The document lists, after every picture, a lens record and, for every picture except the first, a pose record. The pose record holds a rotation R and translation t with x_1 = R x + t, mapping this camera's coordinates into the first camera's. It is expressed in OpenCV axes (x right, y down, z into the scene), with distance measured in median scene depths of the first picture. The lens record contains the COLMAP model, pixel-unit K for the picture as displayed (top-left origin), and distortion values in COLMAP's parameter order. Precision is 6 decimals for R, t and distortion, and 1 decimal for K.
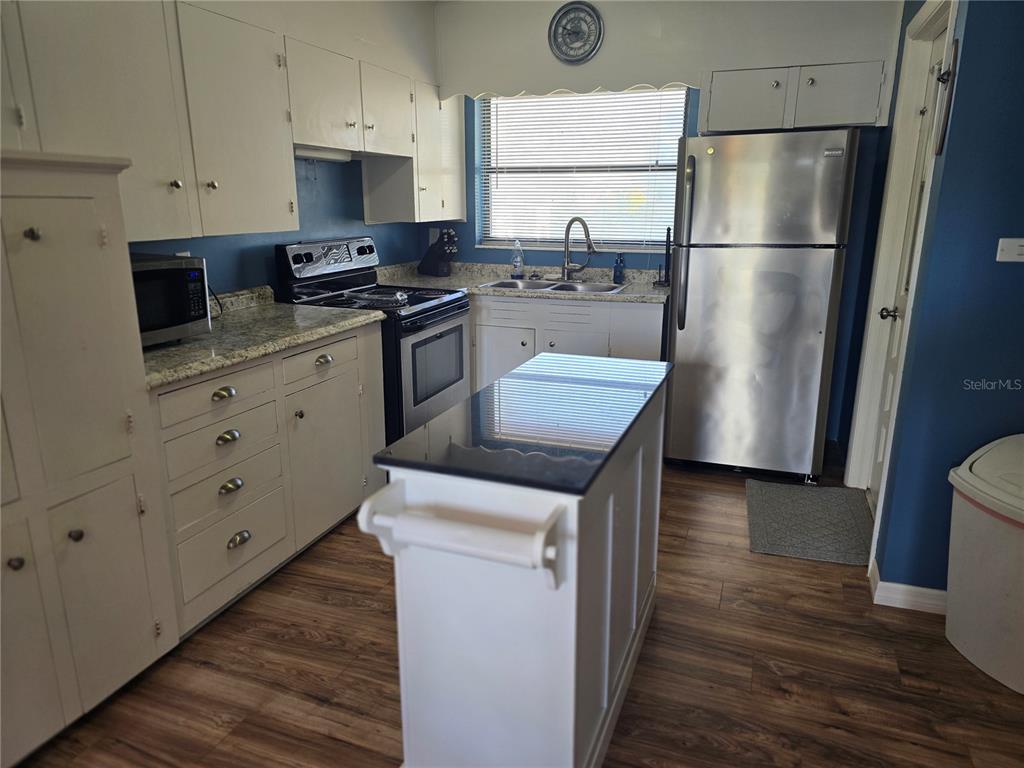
lens RADIAL K [[685.4, 0, 516.7], [0, 685.4, 380.4], [0, 0, 1]] dist [0.062913, -0.054954]
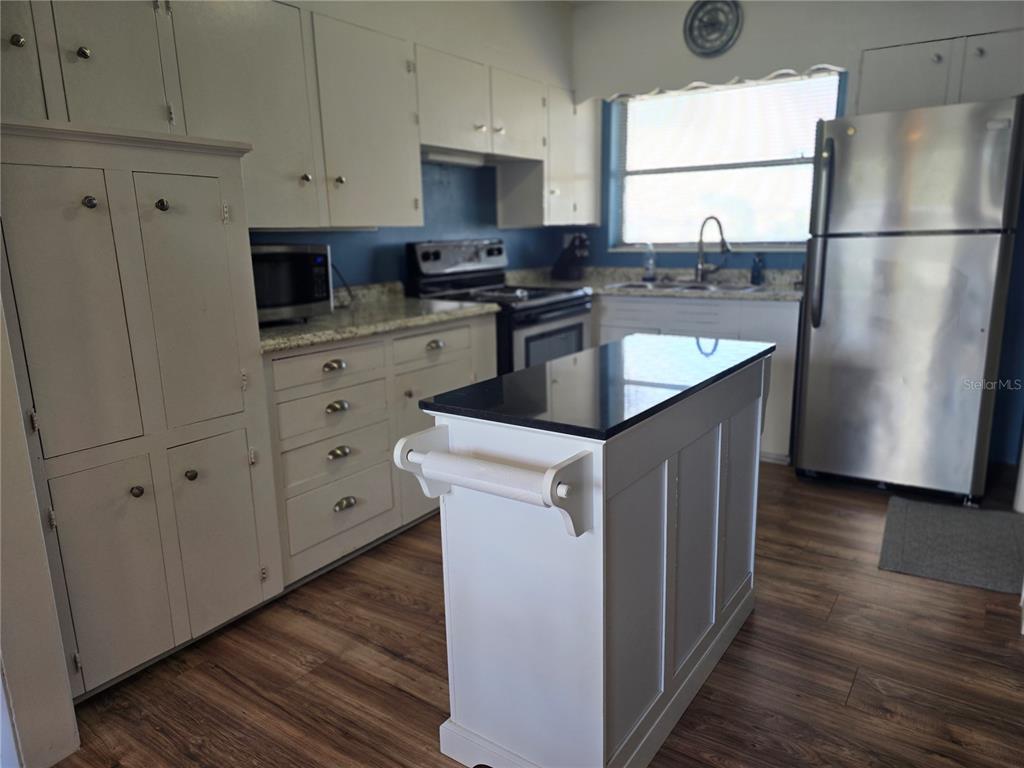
lens RADIAL K [[685.4, 0, 516.3], [0, 685.4, 383.1], [0, 0, 1]] dist [0.062913, -0.054954]
pose [[0.973086, 0.031861, -0.228231, 0.094437], [-0.038470, 0.998958, -0.024570, 0.057330], [0.227210, 0.032688, 0.973297, 0.014230]]
